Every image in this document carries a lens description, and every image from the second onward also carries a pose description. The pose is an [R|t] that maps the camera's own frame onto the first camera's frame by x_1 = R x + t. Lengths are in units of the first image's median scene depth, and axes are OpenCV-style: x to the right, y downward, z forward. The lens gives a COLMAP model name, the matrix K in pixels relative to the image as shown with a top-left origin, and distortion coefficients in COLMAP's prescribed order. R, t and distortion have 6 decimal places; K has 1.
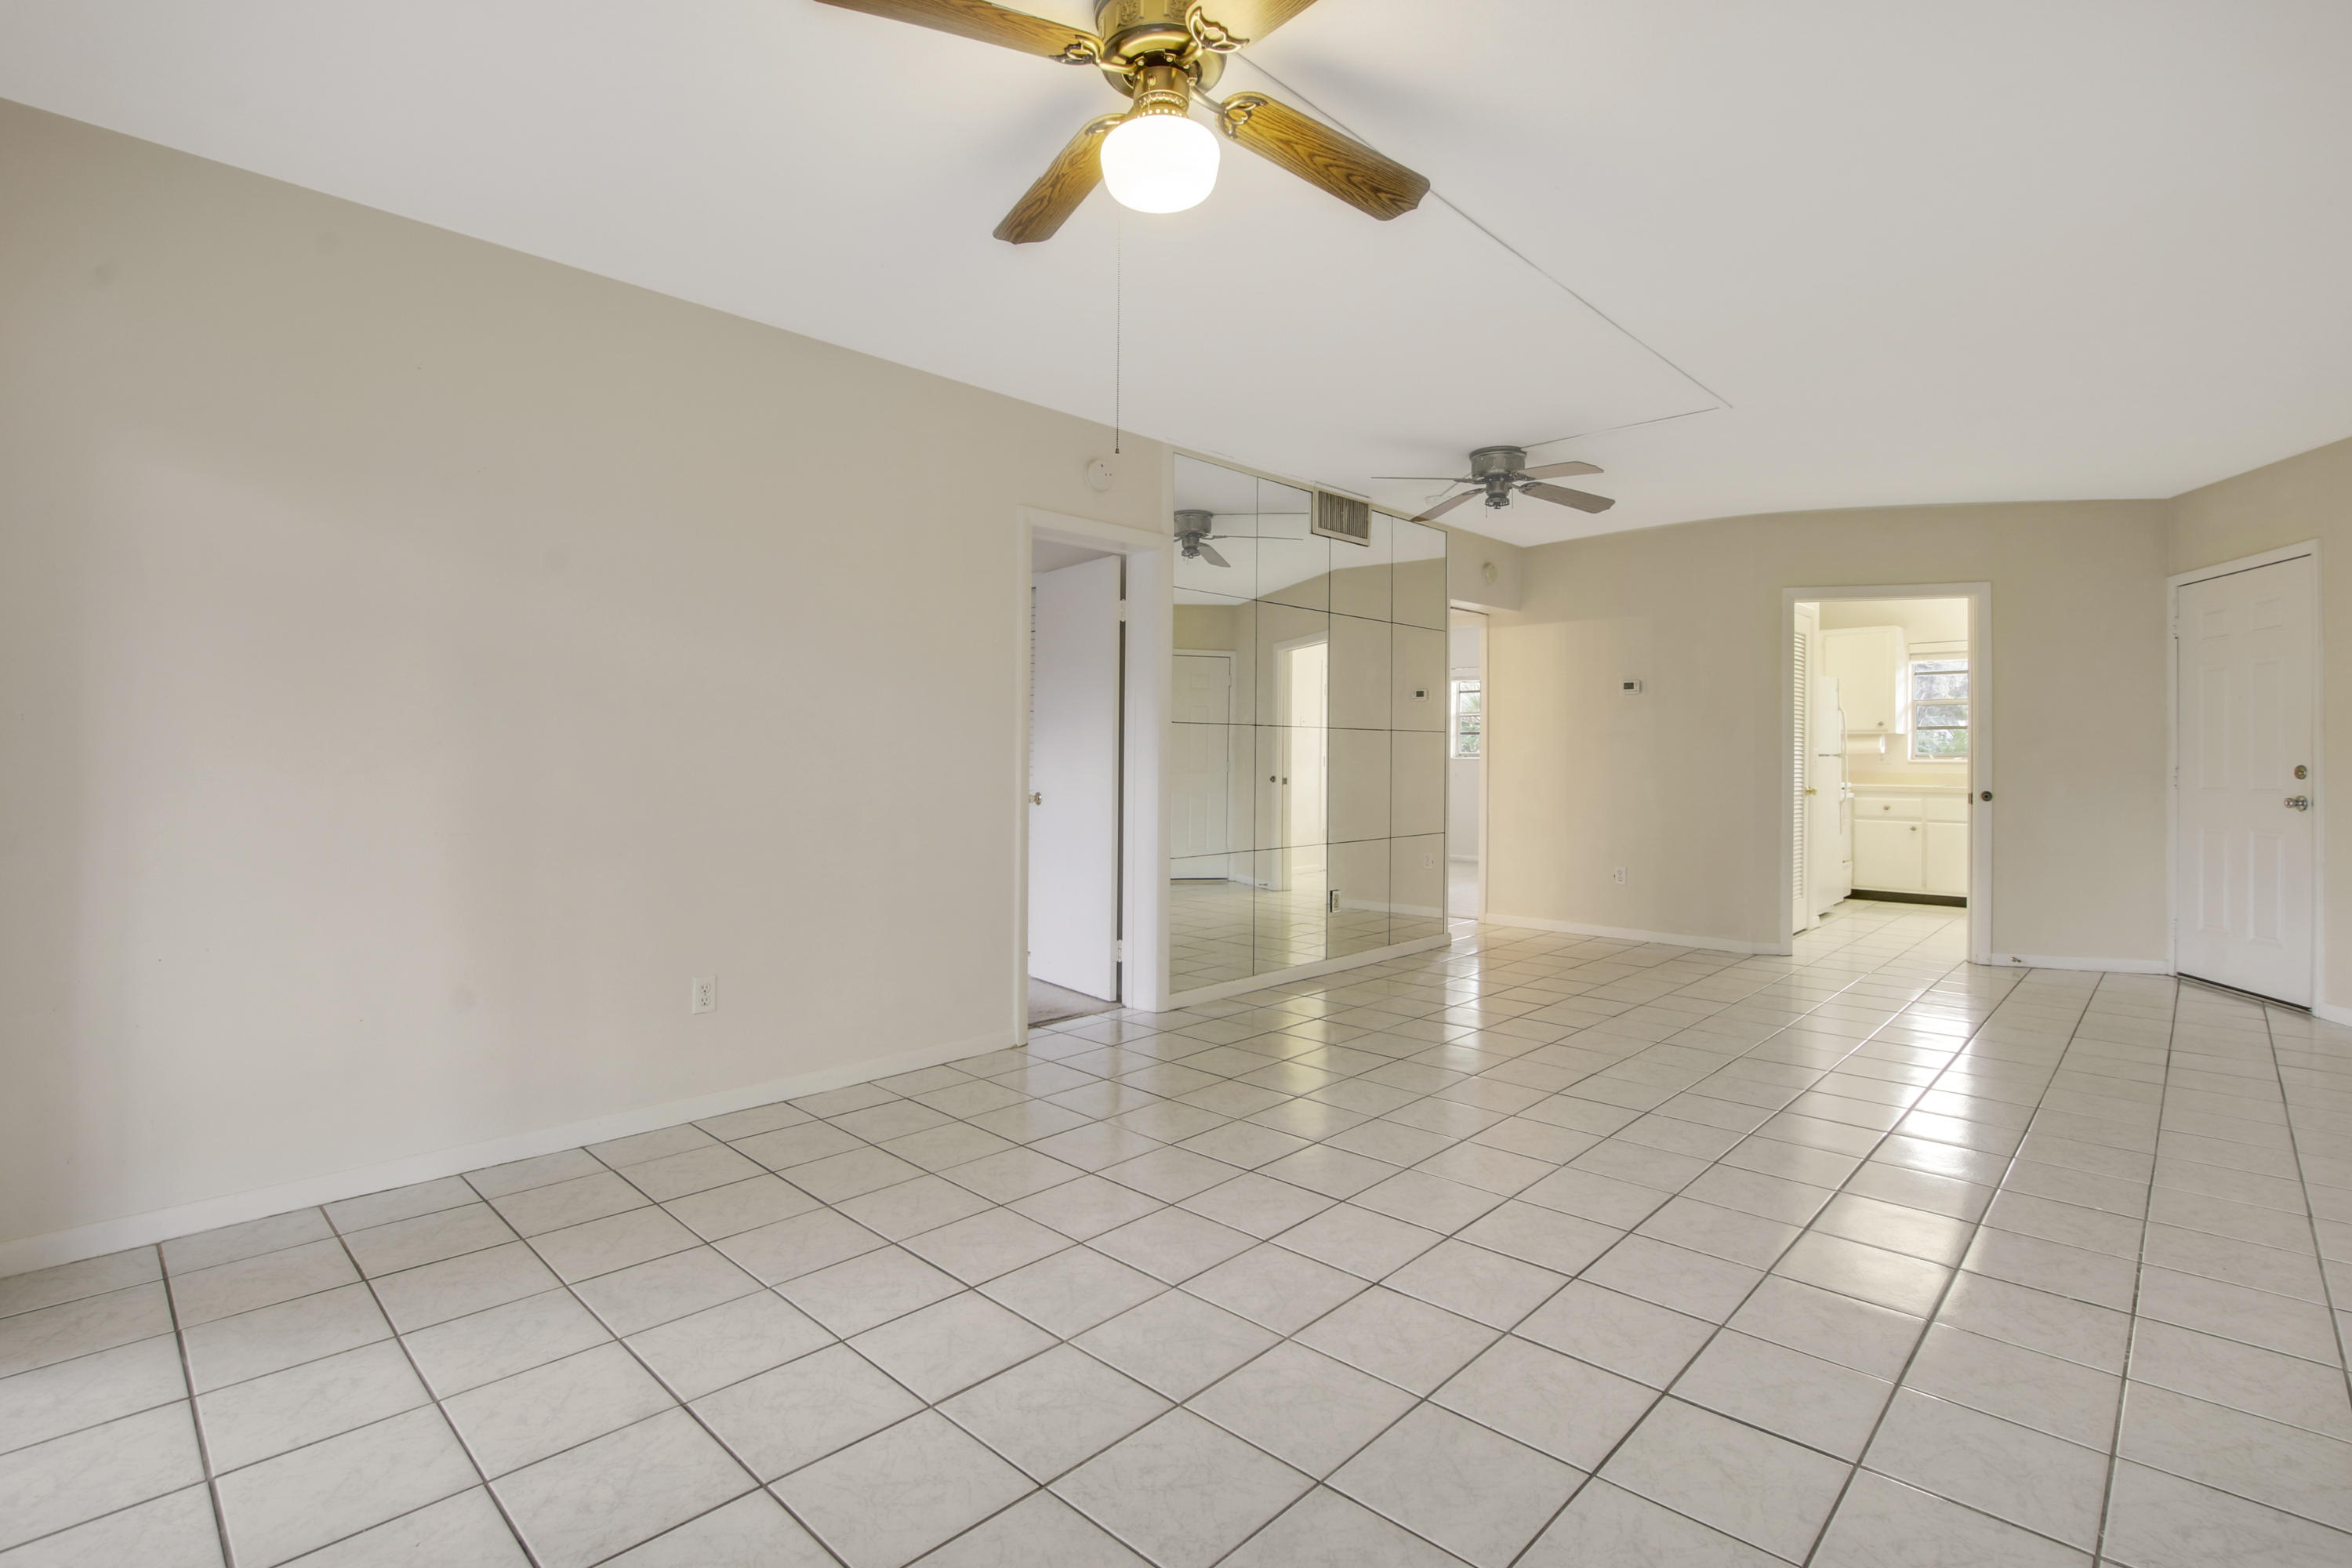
lens RADIAL K [[1140.4, 0, 1184.5], [0, 1140.4, 759.9], [0, 0, 1]] dist [-0.021544, 0.001124]
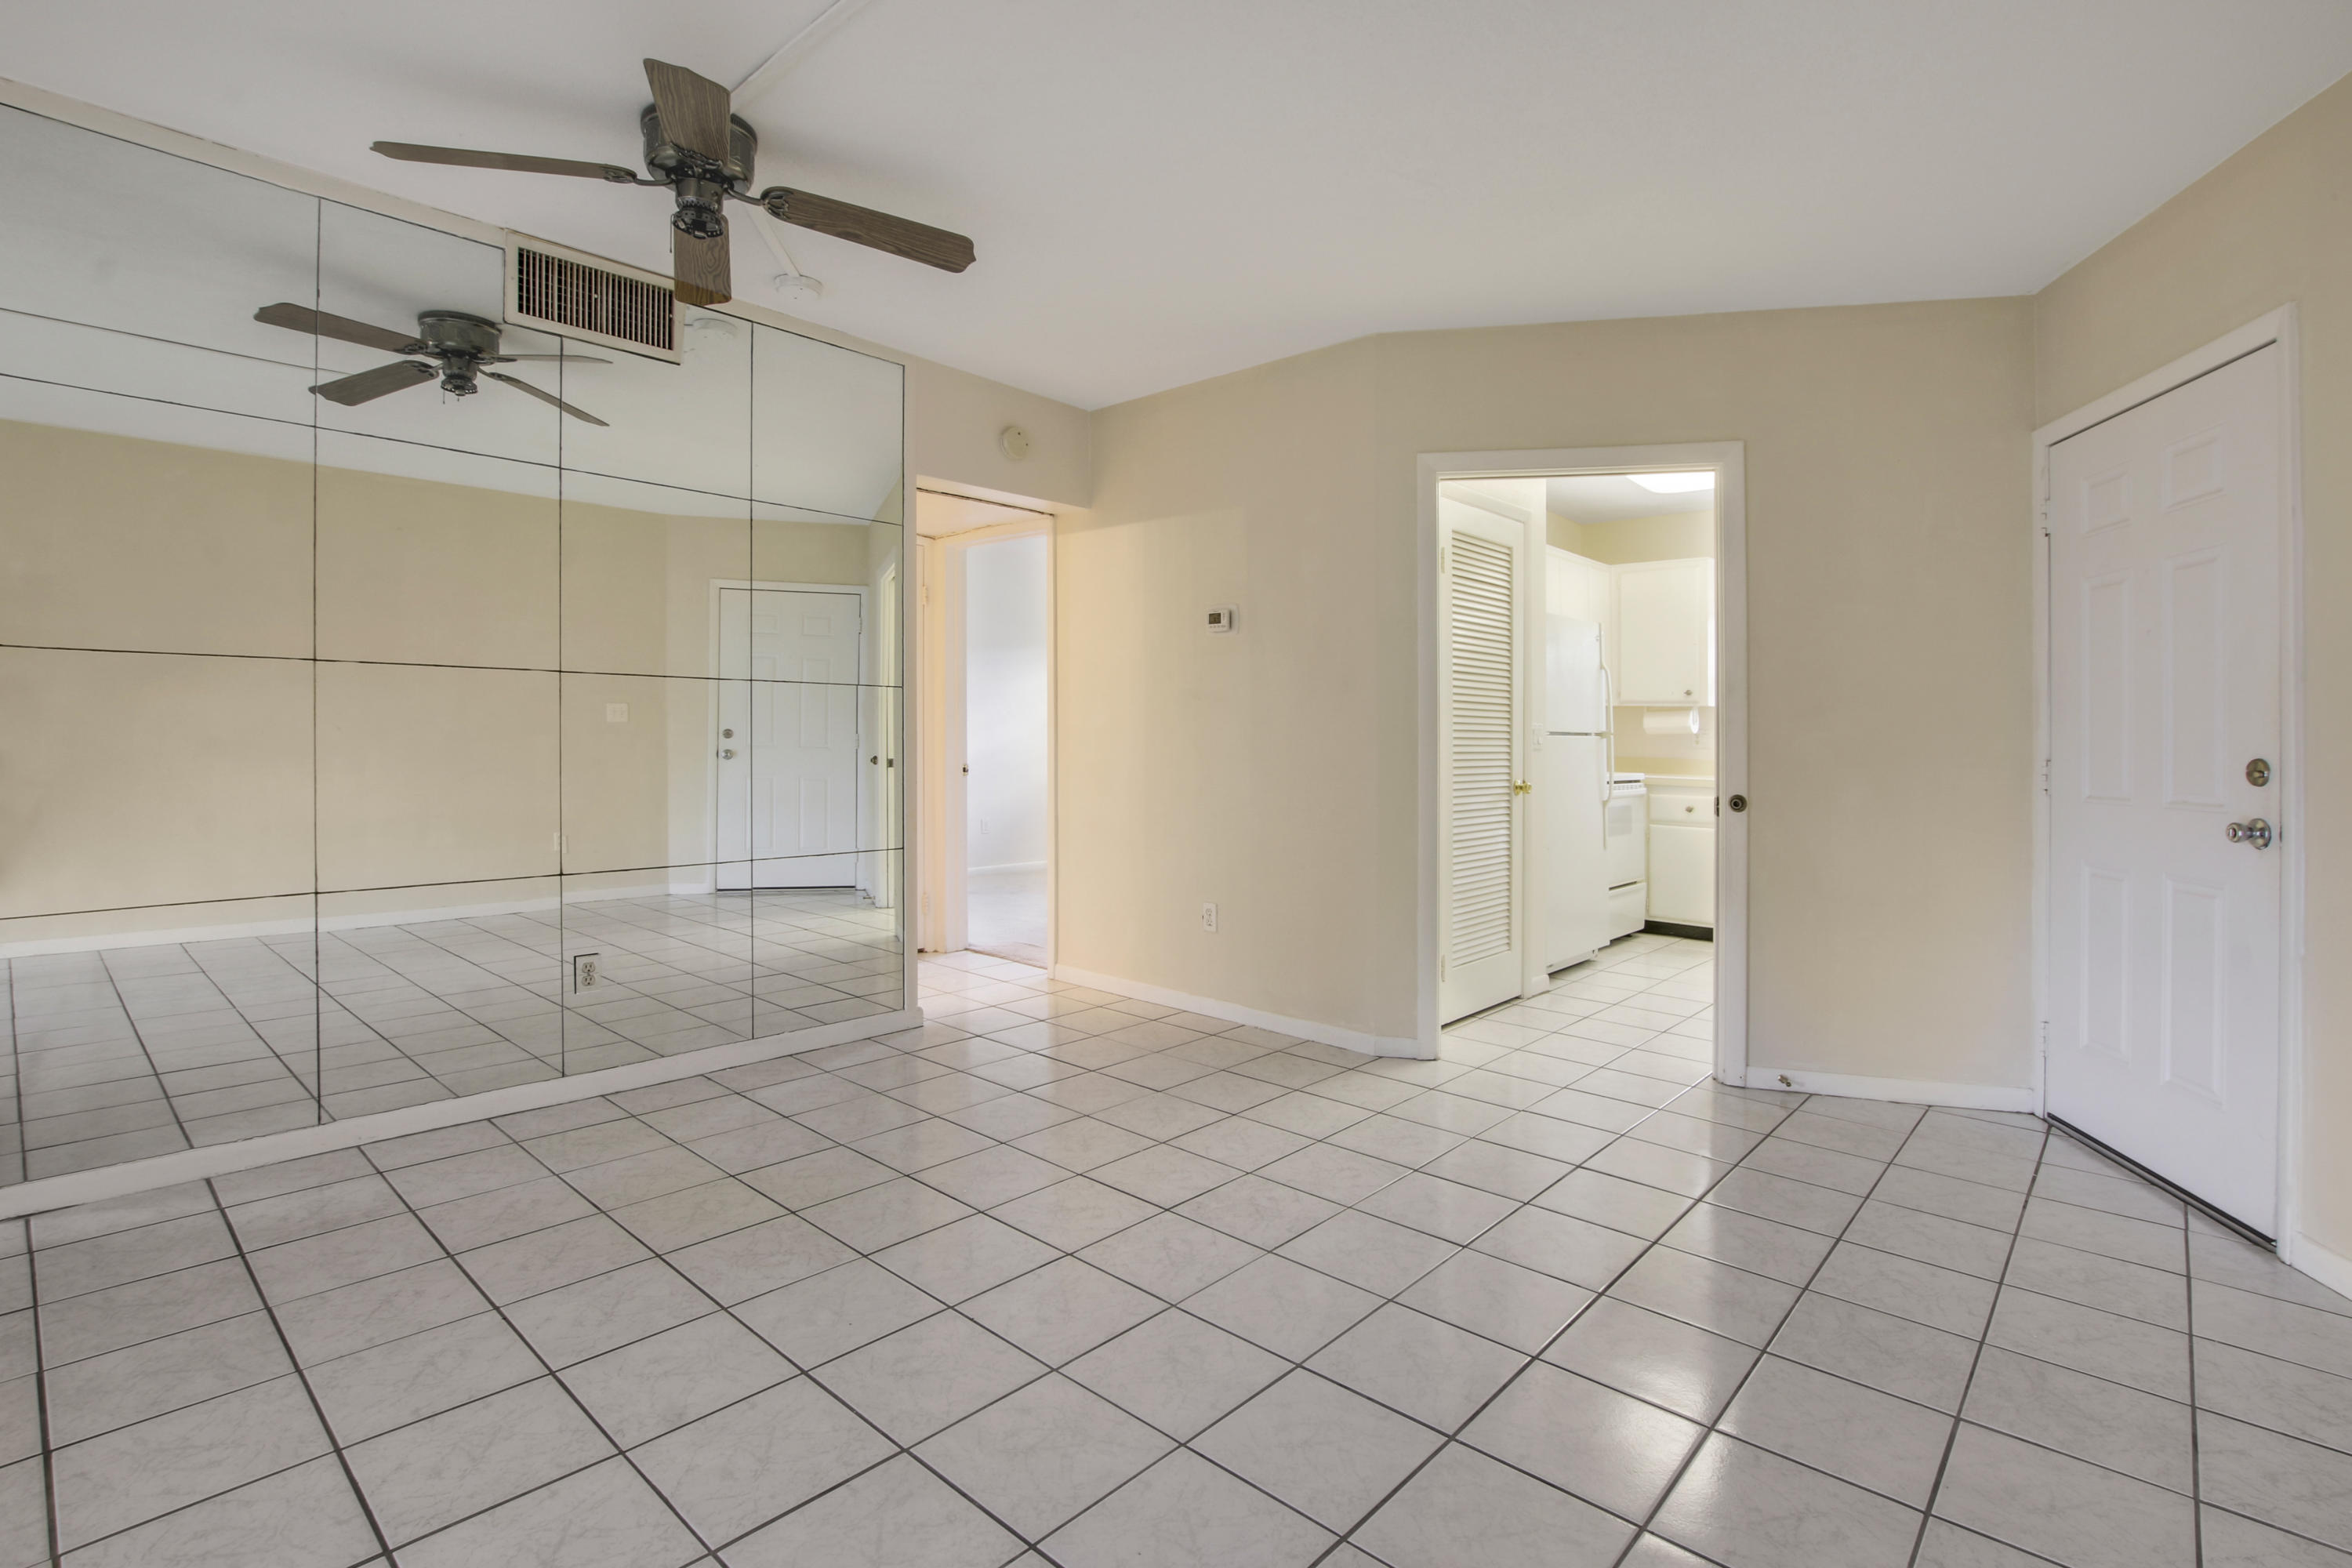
lens RADIAL K [[1140.4, 0, 1198.2], [0, 1140.4, 724.3], [0, 0, 1]] dist [-0.021544, 0.001124]
pose [[0.999549, 0.012260, 0.027415, 0.412361], [-0.011963, 0.999868, -0.010989, 0.000515], [-0.027546, 0.010656, 0.999564, 0.413178]]
